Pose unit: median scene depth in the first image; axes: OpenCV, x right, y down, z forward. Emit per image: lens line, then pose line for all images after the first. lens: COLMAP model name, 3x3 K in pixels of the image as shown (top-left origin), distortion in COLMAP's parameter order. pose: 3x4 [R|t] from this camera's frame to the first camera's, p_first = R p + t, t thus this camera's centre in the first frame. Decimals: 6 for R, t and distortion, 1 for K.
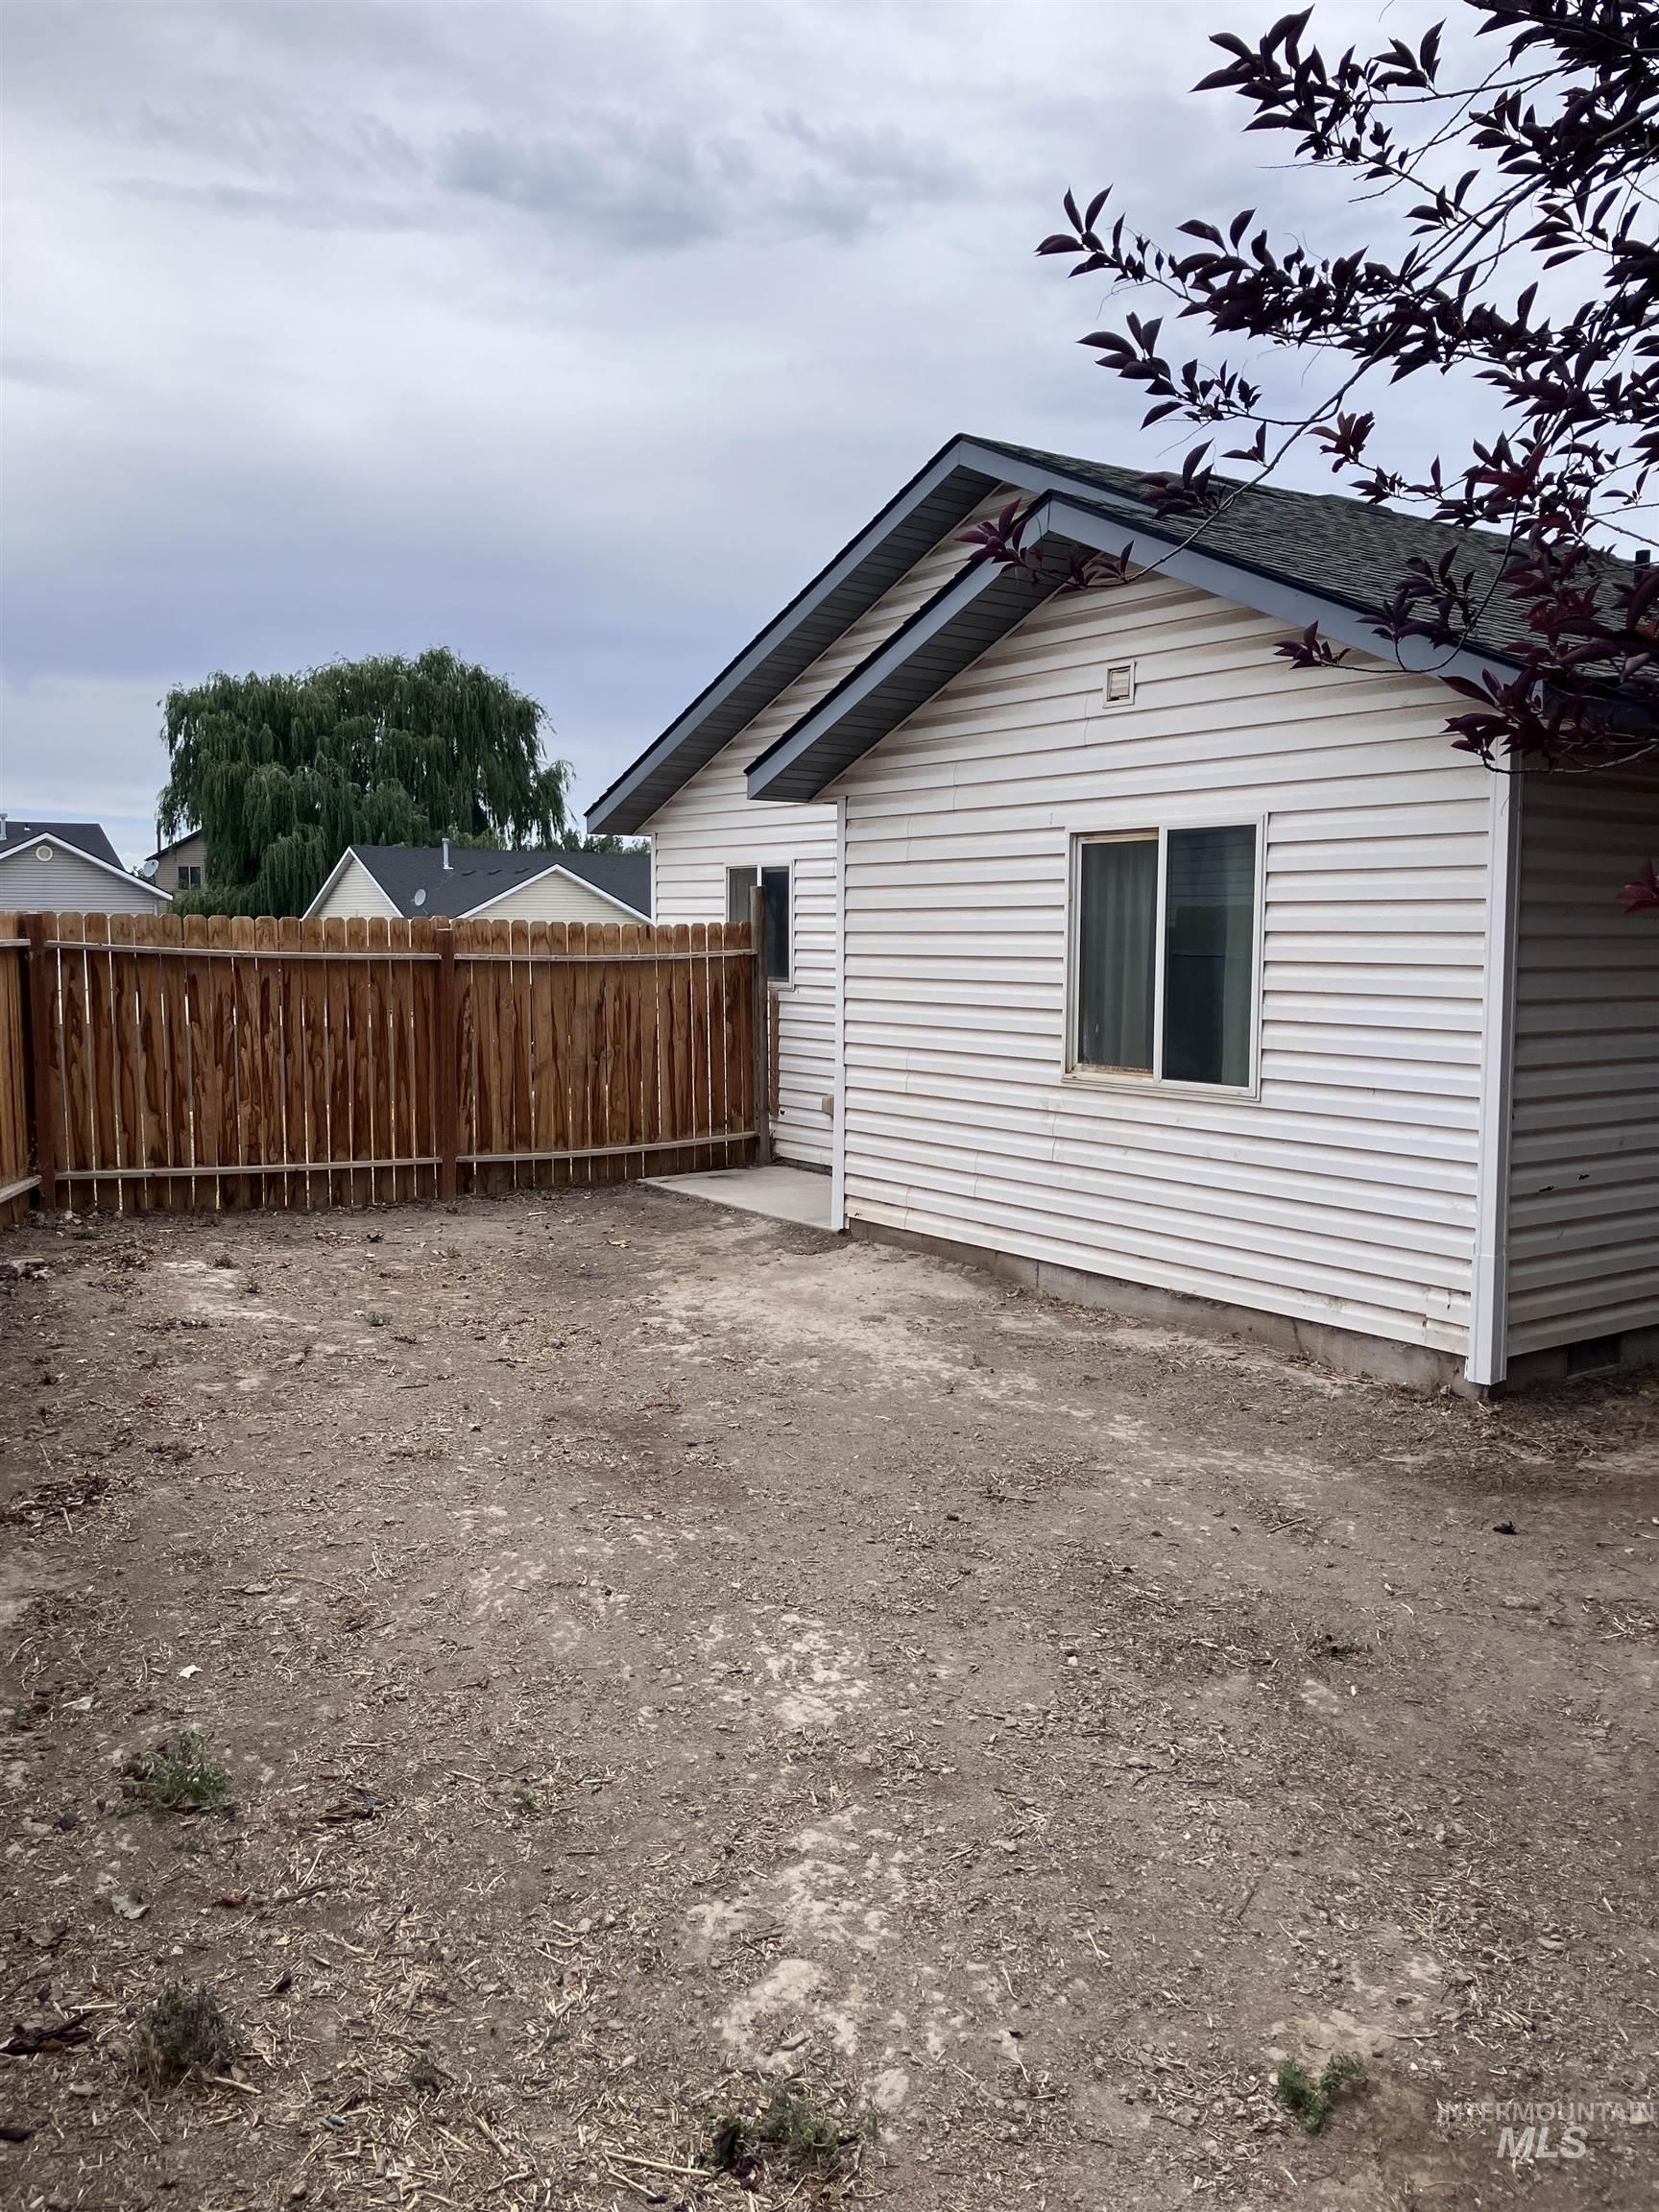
lens RADIAL K [[1812.3, 0, 830.8], [0, 1812.3, 1111.3], [0, 0, 1]] dist [0.008748, -0.000242]
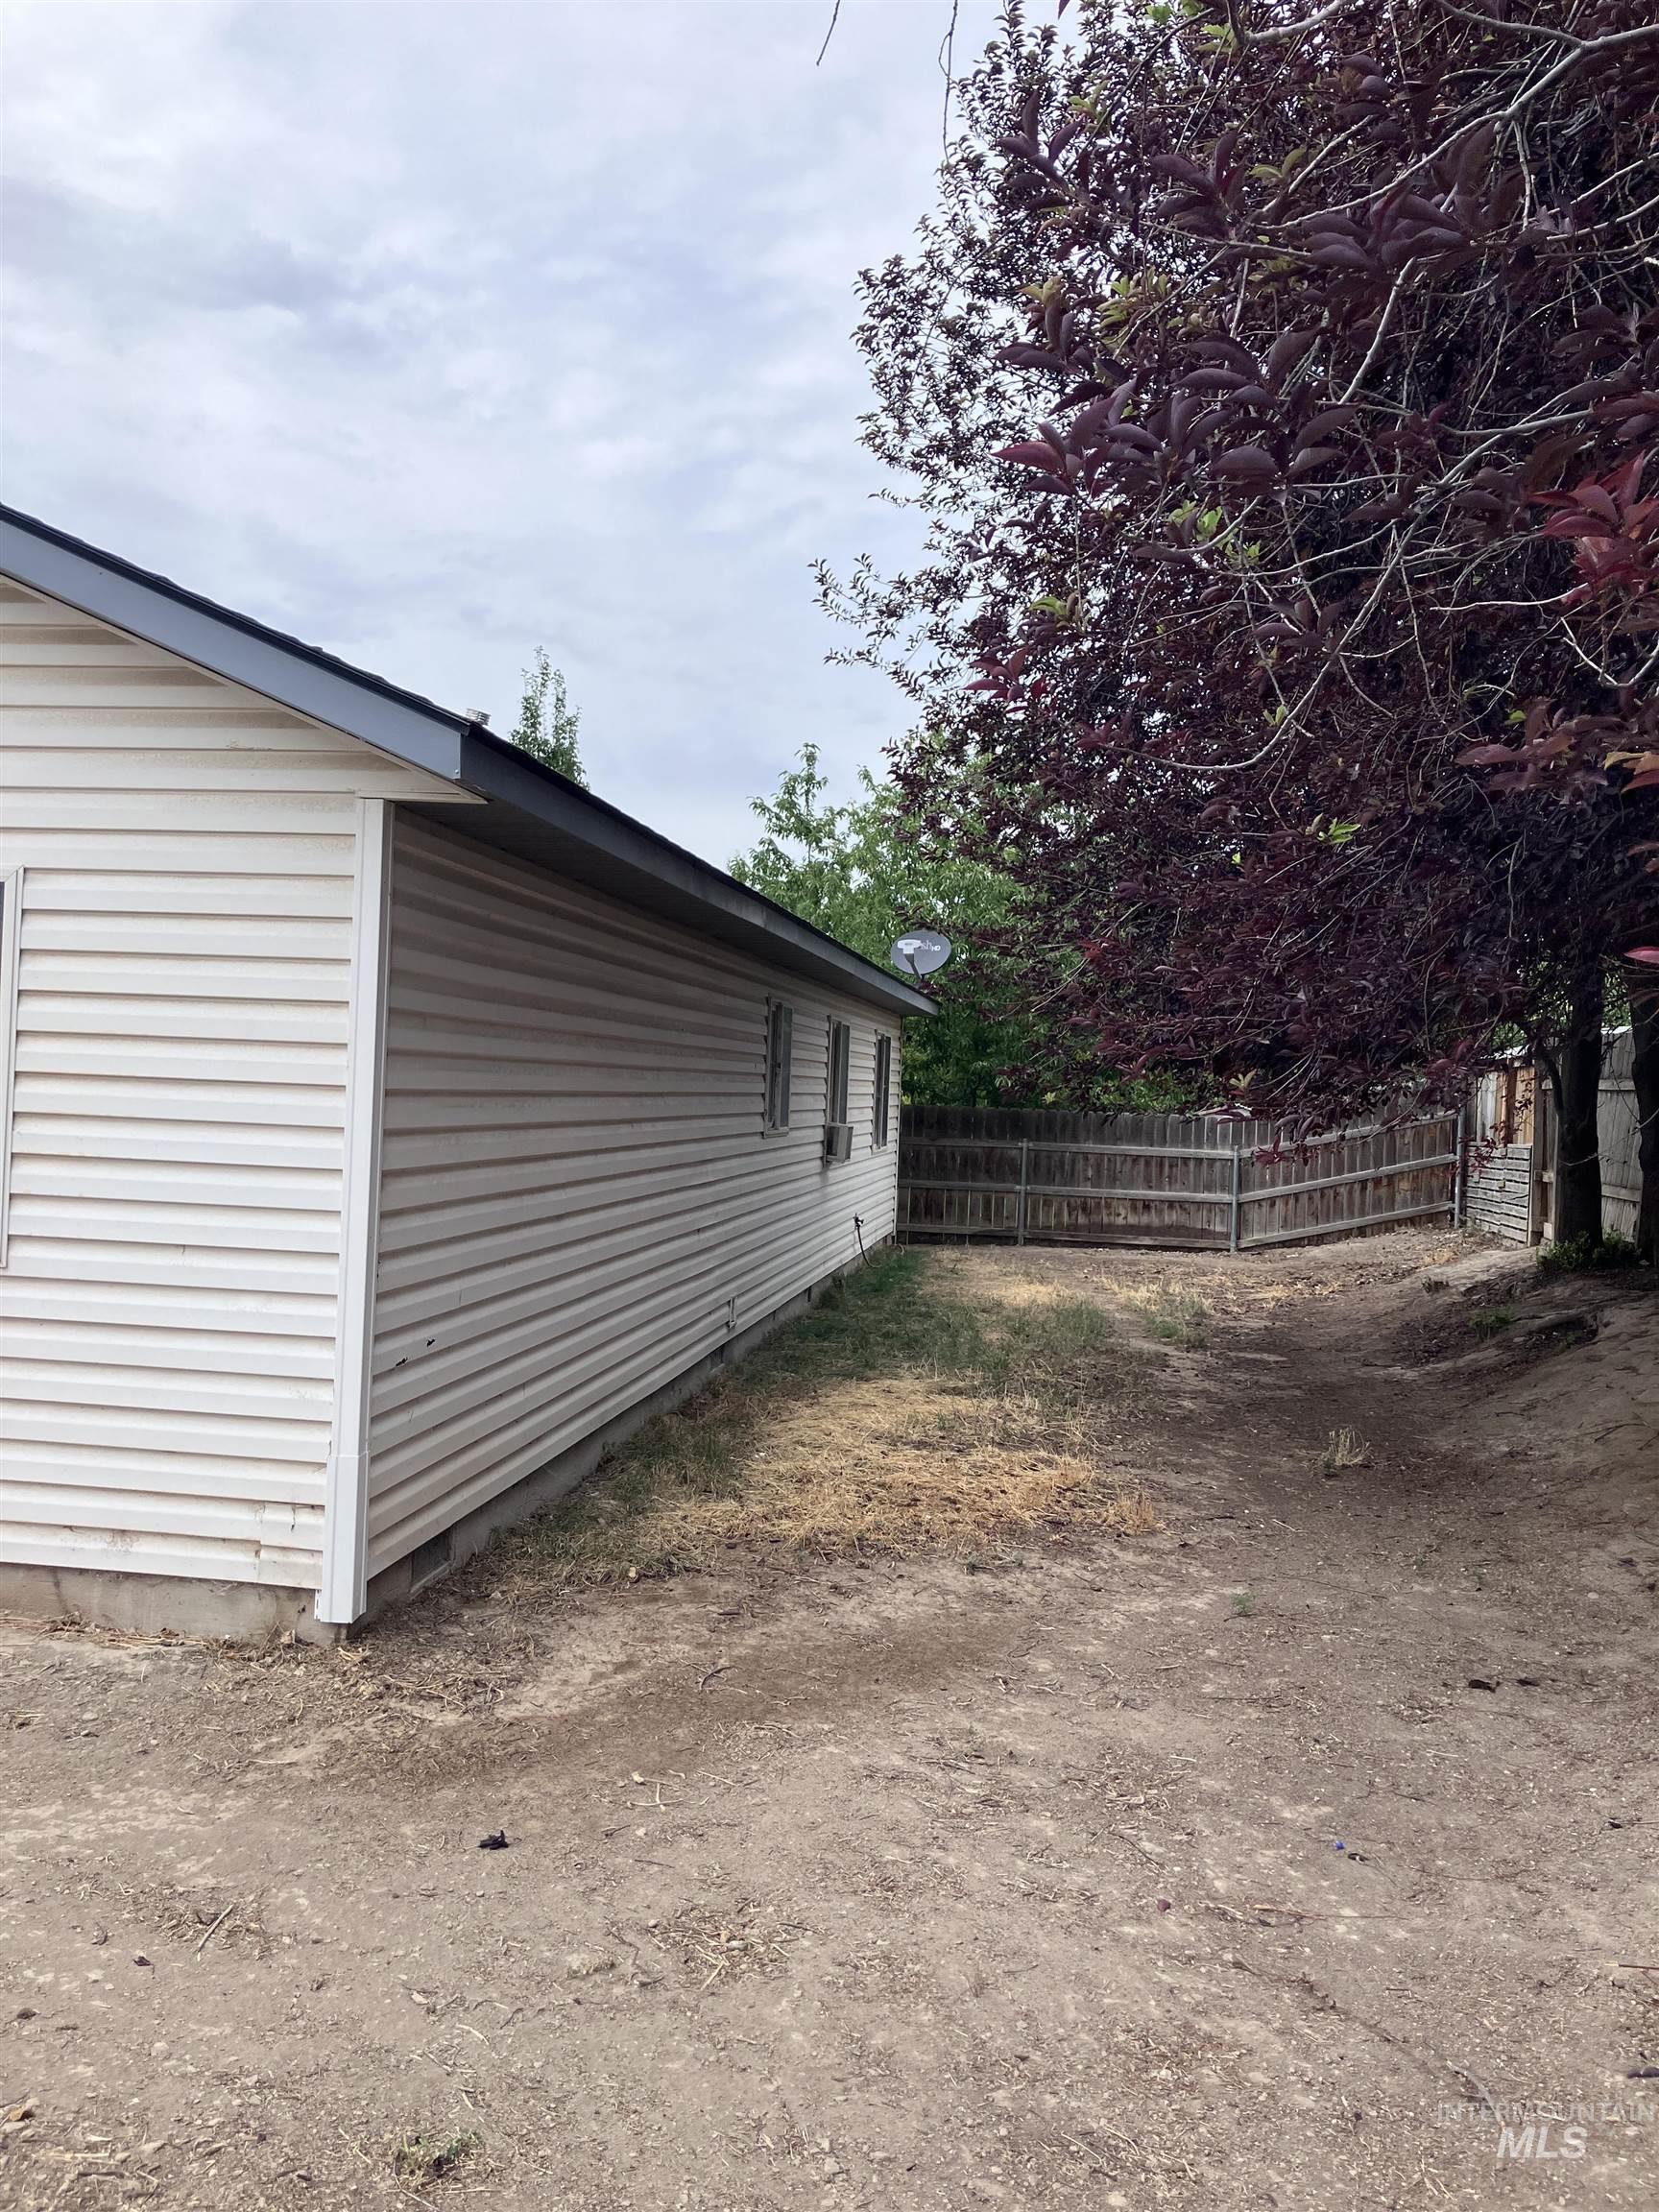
lens RADIAL K [[1812.3, 0, 825.6], [0, 1812.3, 1083.5], [0, 0, 1]] dist [0.008748, -0.000242]
pose [[0.696205, 0.028422, 0.717280, -0.060473], [0.034285, 0.996759, -0.072774, -0.016073], [-0.717024, 0.075257, 0.692974, 0.300057]]
